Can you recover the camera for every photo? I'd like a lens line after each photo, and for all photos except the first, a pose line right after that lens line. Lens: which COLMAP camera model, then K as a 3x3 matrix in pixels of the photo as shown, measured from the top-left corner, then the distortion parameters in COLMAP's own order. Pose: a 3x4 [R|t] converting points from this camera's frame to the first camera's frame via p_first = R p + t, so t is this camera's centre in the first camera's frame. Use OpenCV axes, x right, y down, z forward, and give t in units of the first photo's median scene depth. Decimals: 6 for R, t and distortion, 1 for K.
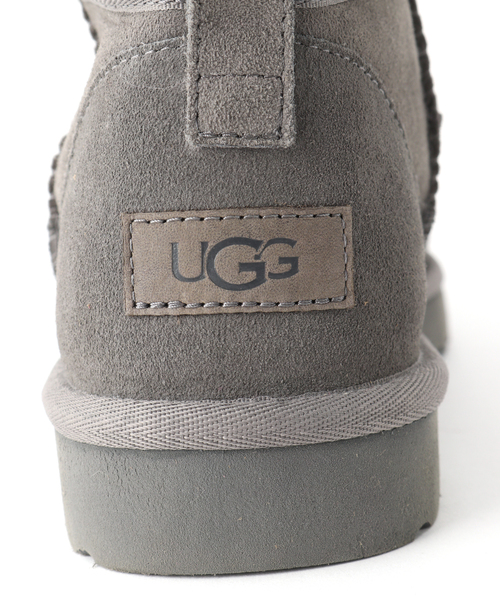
lens RADIAL K [[1961.3, 0, 249.5], [0, 1961.3, 300.7], [0, 0, 1]] dist [-0.023946, 0.000000]
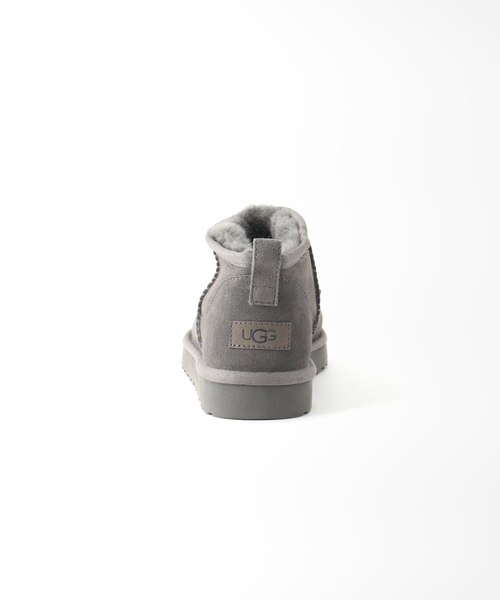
lens RADIAL K [[1097.5, 0, 250.0], [0, 1097.5, 299.6], [0, 0, 1]] dist [-0.268369, 0.000000]
pose [[0.997442, 0.068641, 0.019947, -0.071234], [-0.068176, 0.997406, -0.023098, -0.038314], [-0.021480, 0.021679, 0.999534, -1.083553]]
